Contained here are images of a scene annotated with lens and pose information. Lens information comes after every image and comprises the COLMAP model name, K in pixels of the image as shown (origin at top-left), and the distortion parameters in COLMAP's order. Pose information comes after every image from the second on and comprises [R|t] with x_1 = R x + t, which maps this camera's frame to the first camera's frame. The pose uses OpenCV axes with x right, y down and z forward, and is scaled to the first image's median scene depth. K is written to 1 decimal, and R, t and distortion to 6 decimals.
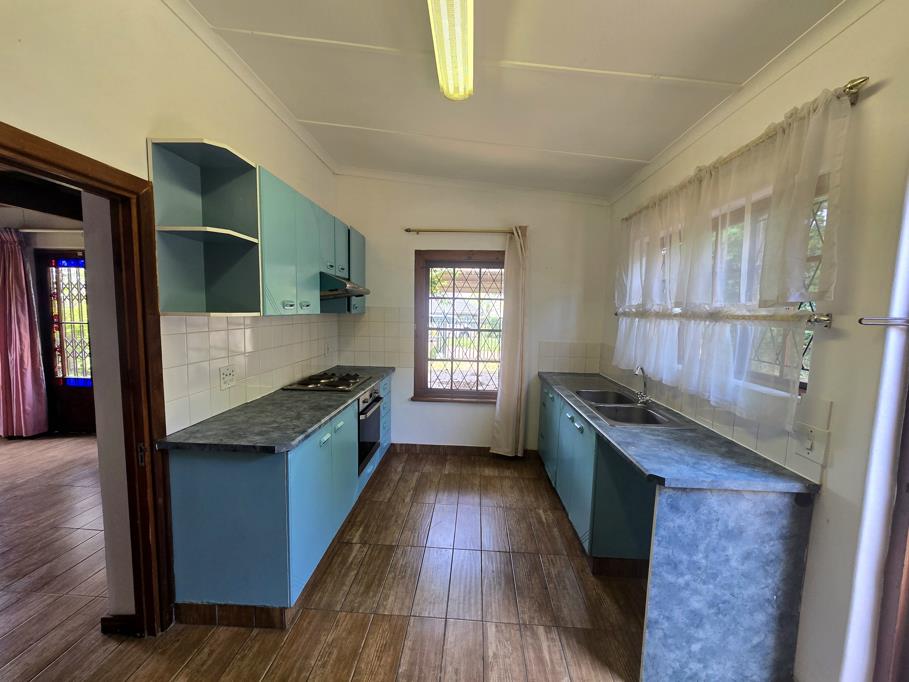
lens RADIAL K [[371.4, 0, 456.3], [0, 371.4, 342.6], [0, 0, 1]] dist [-0.007236, 0.002146]
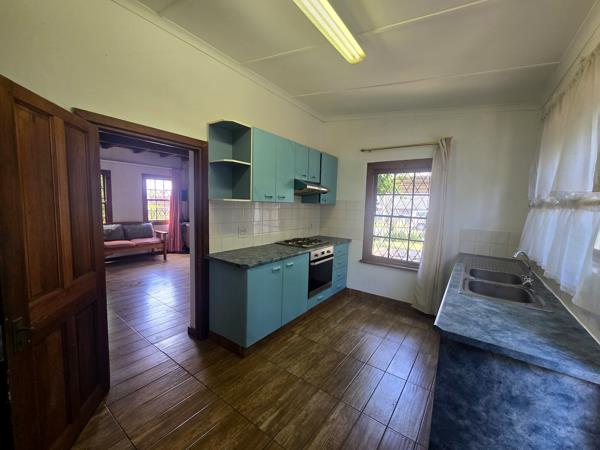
lens RADIAL K [[245.2, 0, 301.2], [0, 245.2, 225.8], [0, 0, 1]] dist [-0.007236, 0.002146]
pose [[0.840657, 0.057824, -0.538472, 0.349902], [-0.063836, 0.997932, 0.007504, 0.026354], [0.537793, 0.028065, 0.842610, 0.030970]]
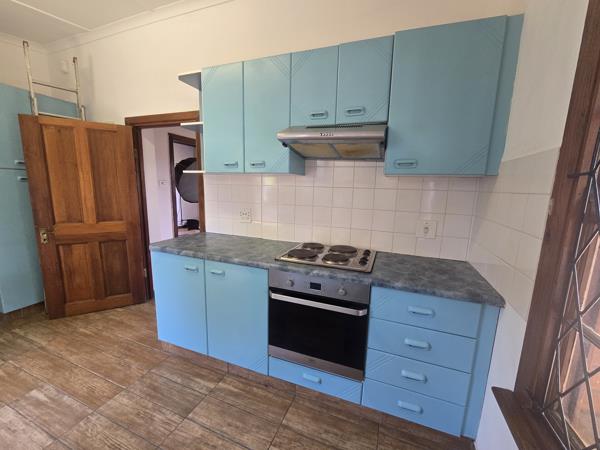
lens RADIAL K [[245.2, 0, 300.7], [0, 245.2, 226.8], [0, 0, 1]] dist [-0.007236, 0.002146]
pose [[-0.318463, 0.129016, -0.939115, 0.268294], [-0.113501, 0.978378, 0.172900, -0.060800], [0.941116, 0.161653, -0.296933, 1.416845]]
